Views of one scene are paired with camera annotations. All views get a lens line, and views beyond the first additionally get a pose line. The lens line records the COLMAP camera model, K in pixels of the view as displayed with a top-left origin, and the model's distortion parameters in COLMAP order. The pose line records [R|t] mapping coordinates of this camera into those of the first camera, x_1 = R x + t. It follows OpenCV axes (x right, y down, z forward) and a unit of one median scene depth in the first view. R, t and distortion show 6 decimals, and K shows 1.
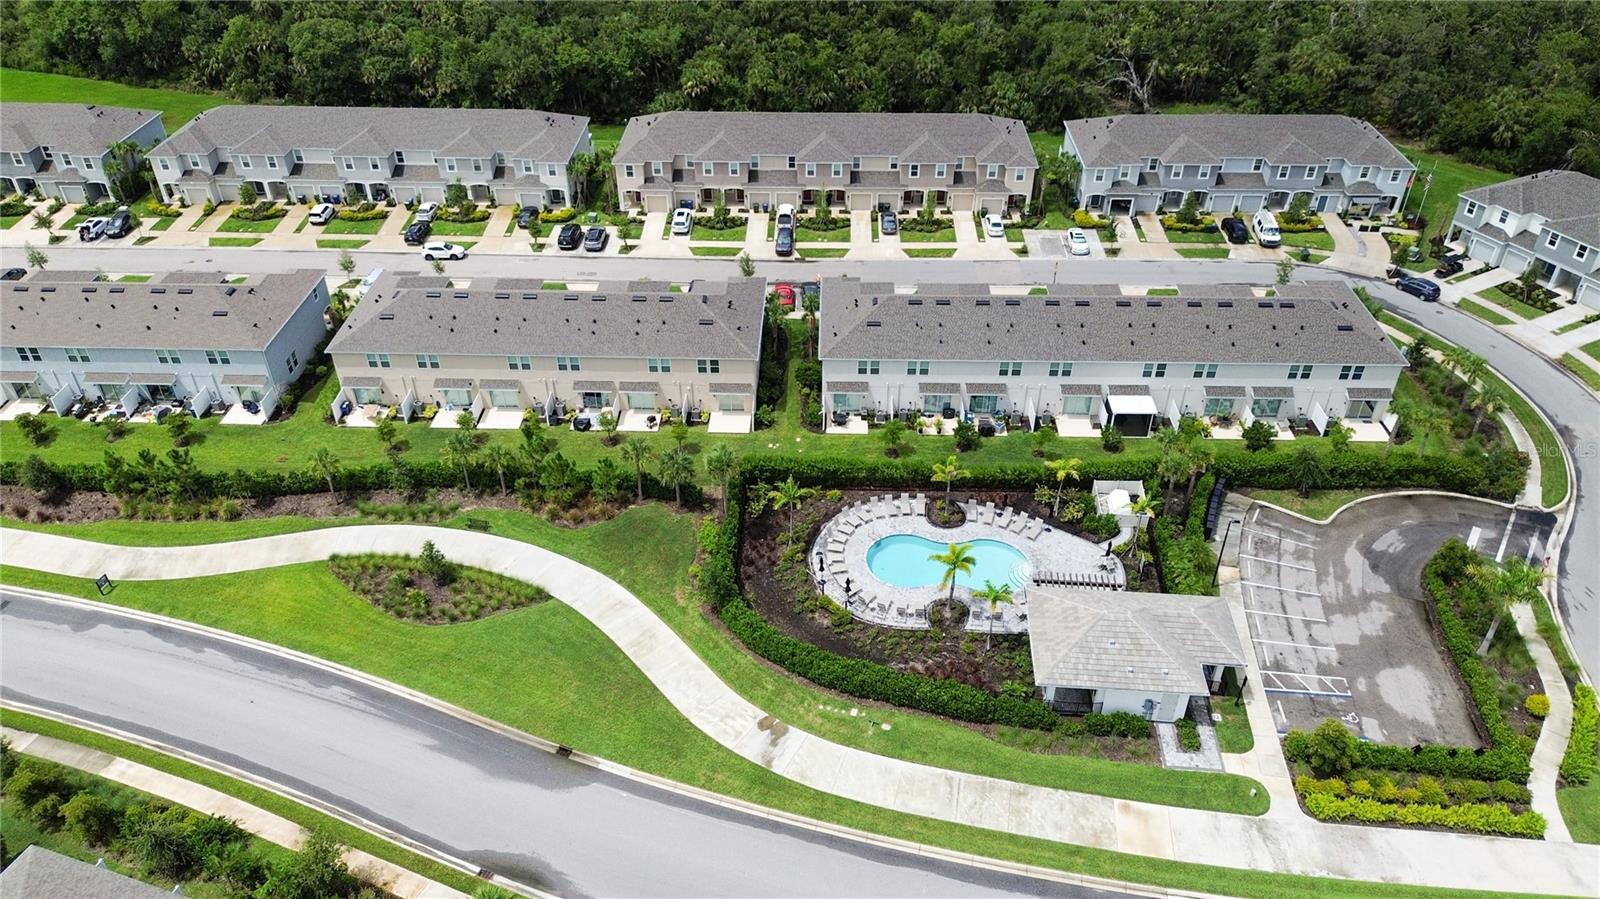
lens RADIAL K [[1128.2, 0, 797.6], [0, 1128.2, 458.8], [0, 0, 1]] dist [0.072356, -0.080958]
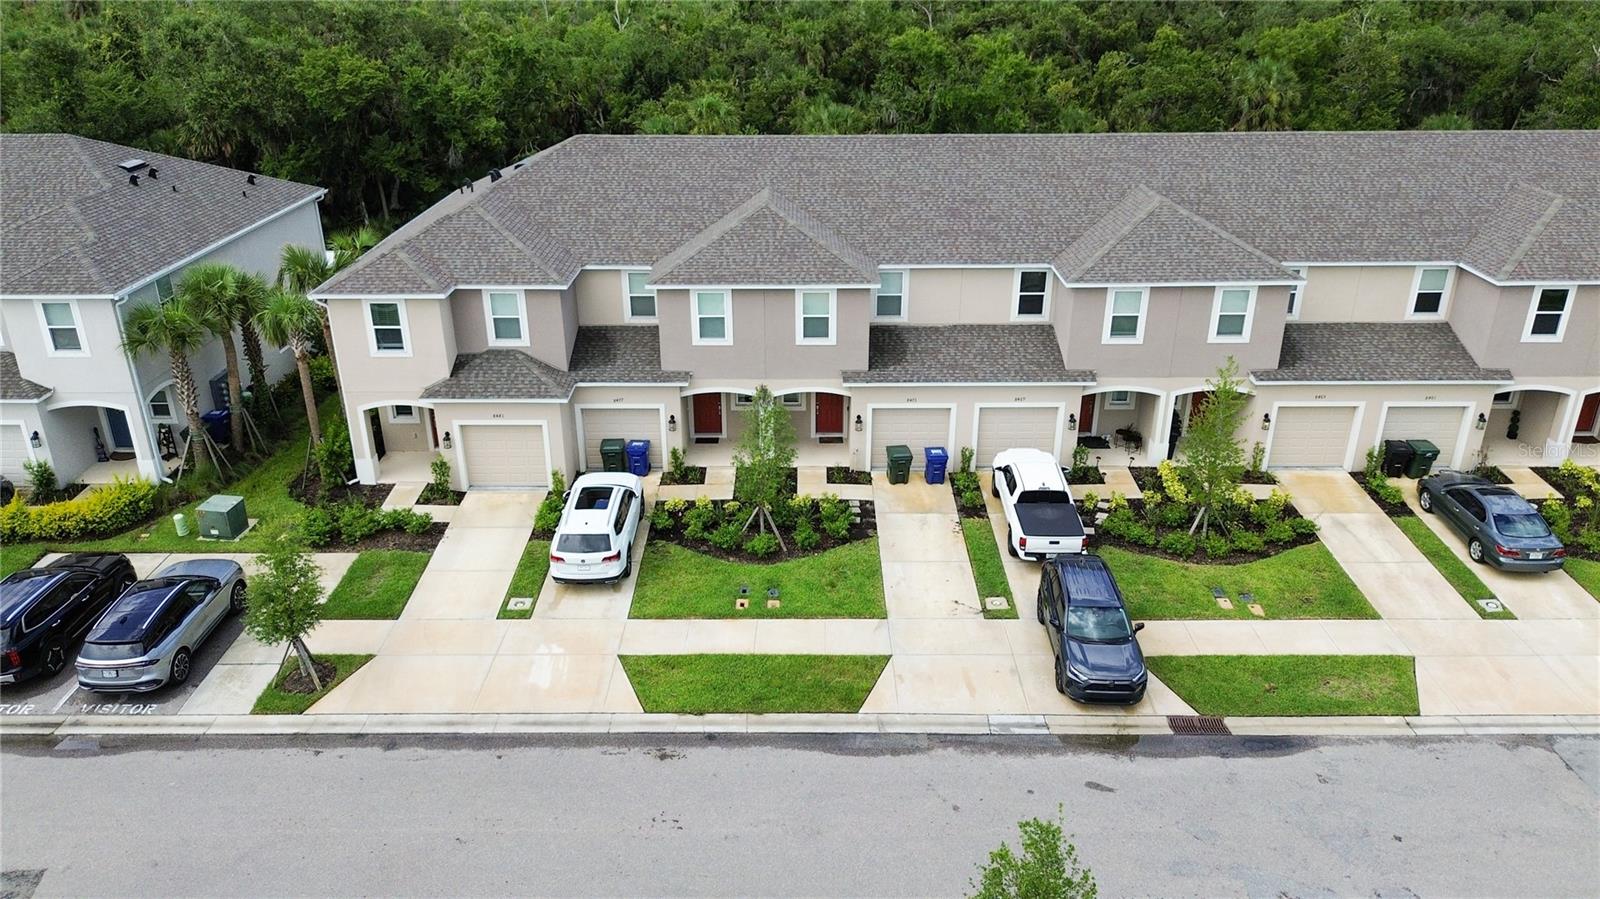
lens RADIAL K [[1133.6, 0, 797.7], [0, 1133.6, 456.6], [0, 0, 1]] dist [0.047781, -0.046804]
pose [[0.999529, -0.011283, 0.028547, -0.071210], [0.016917, 0.978493, -0.205587, -0.183433], [-0.025613, 0.205973, 0.978222, 0.803453]]
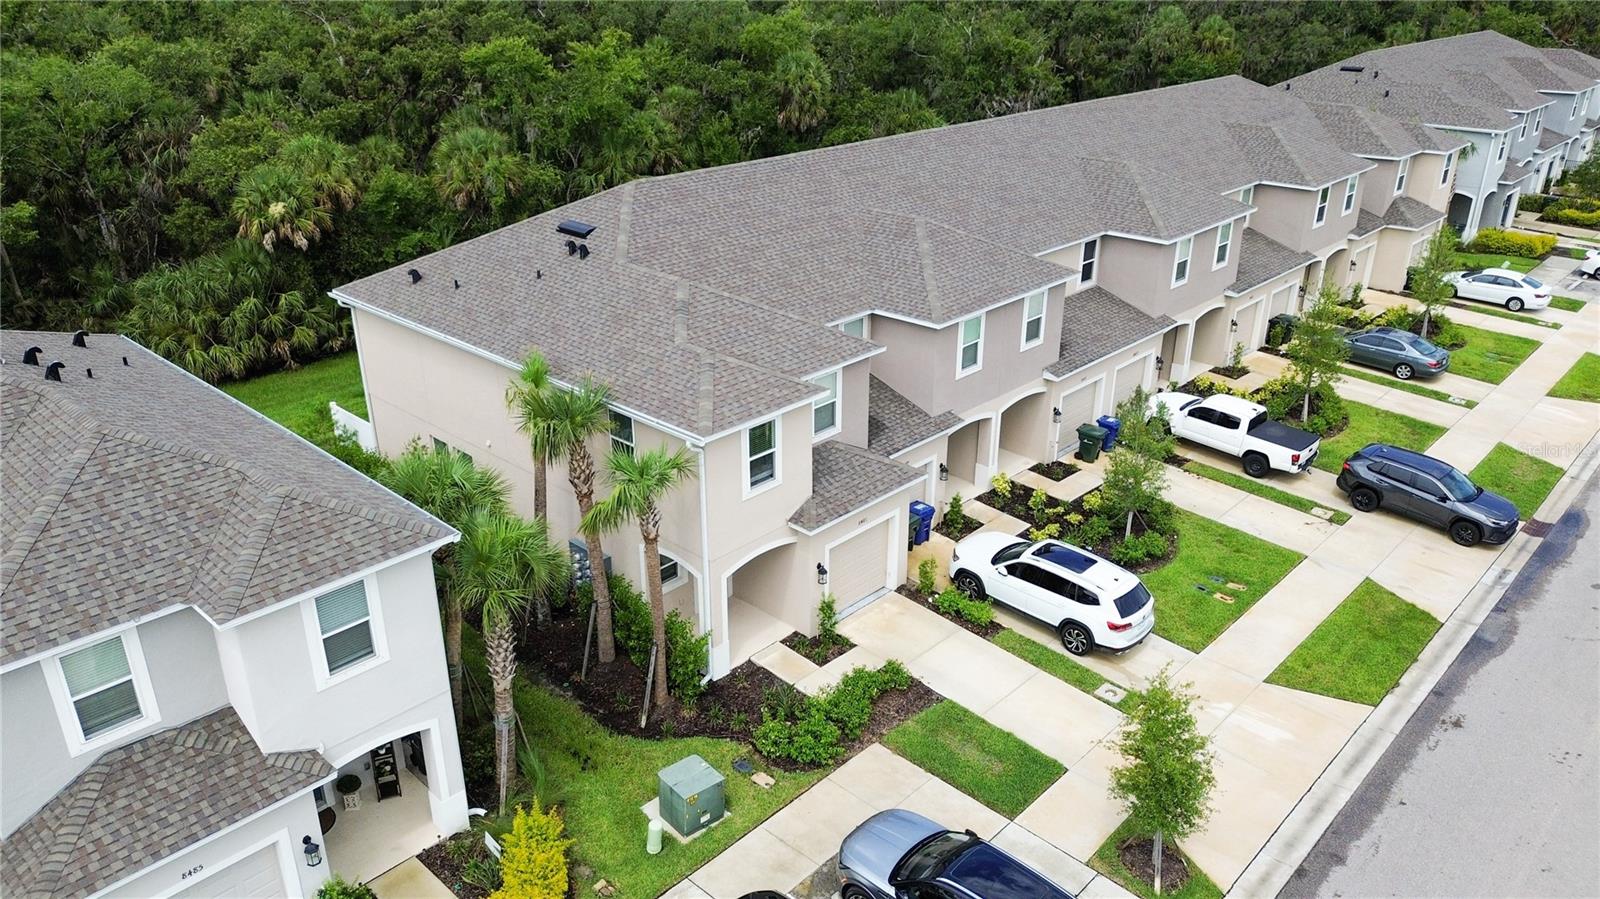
lens RADIAL K [[1128.2, 0, 797.6], [0, 1128.2, 458.8], [0, 0, 1]] dist [0.072356, -0.080958]
pose [[0.664561, -0.302812, 0.683127, -0.278408], [0.437817, 0.898641, -0.027575, -0.256724], [-0.605536, 0.317410, 0.729778, 0.908533]]
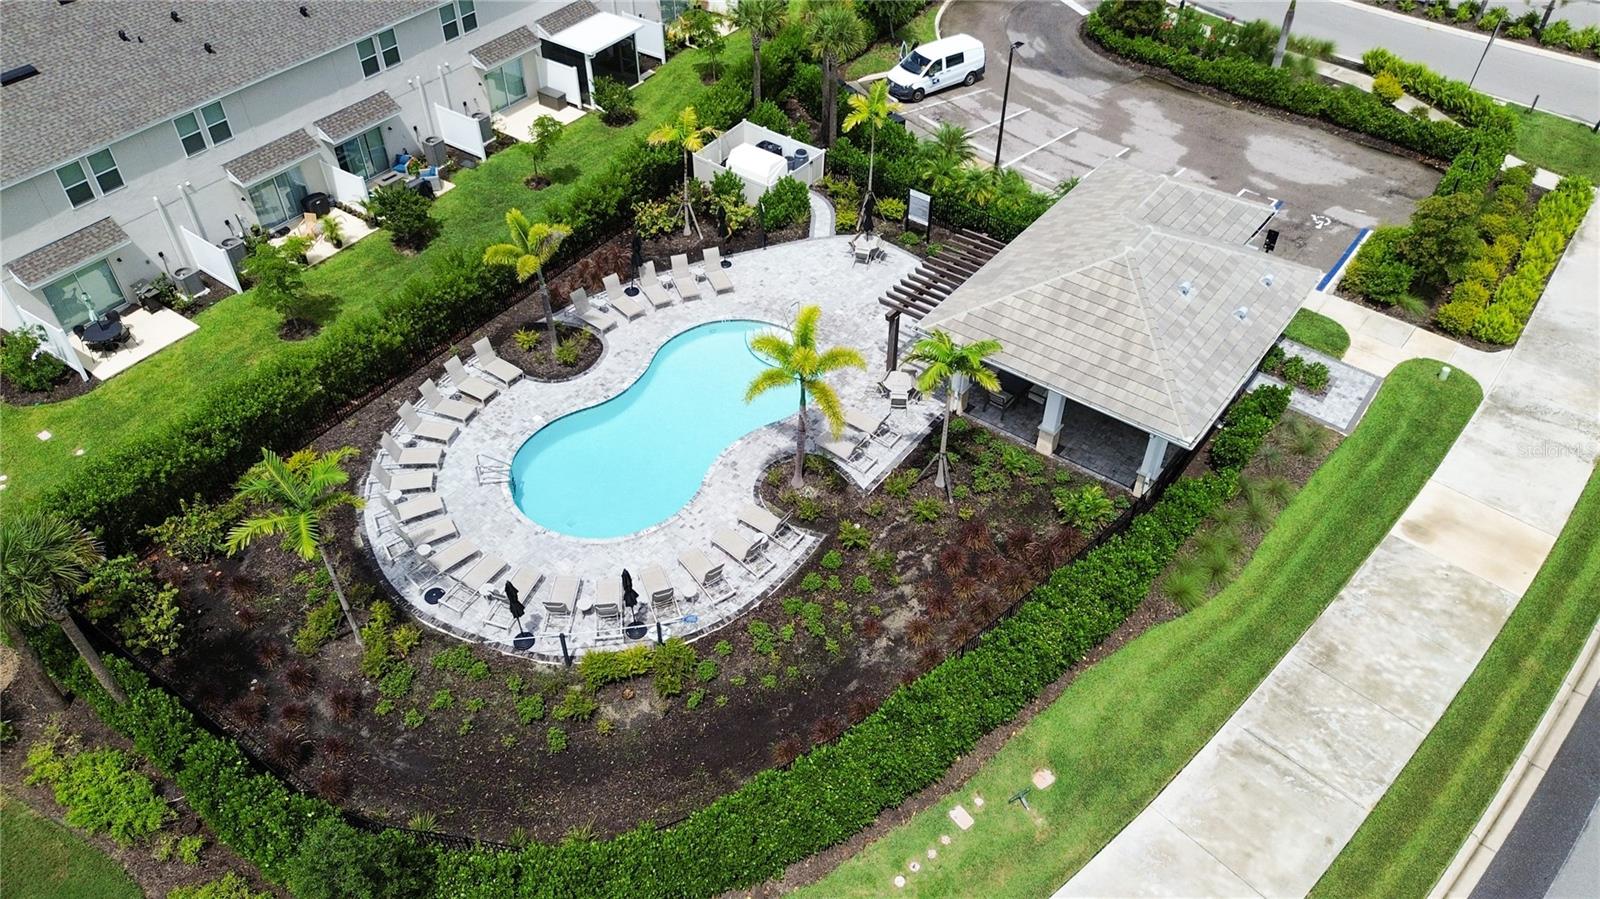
lens RADIAL K [[1133.6, 0, 797.7], [0, 1133.6, 456.6], [0, 0, 1]] dist [0.047781, -0.046804]
pose [[0.542276, -0.570230, 0.617069, -0.078856], [0.494480, 0.810369, 0.314312, -0.005859], [-0.679284, 0.134684, 0.721411, 0.433968]]
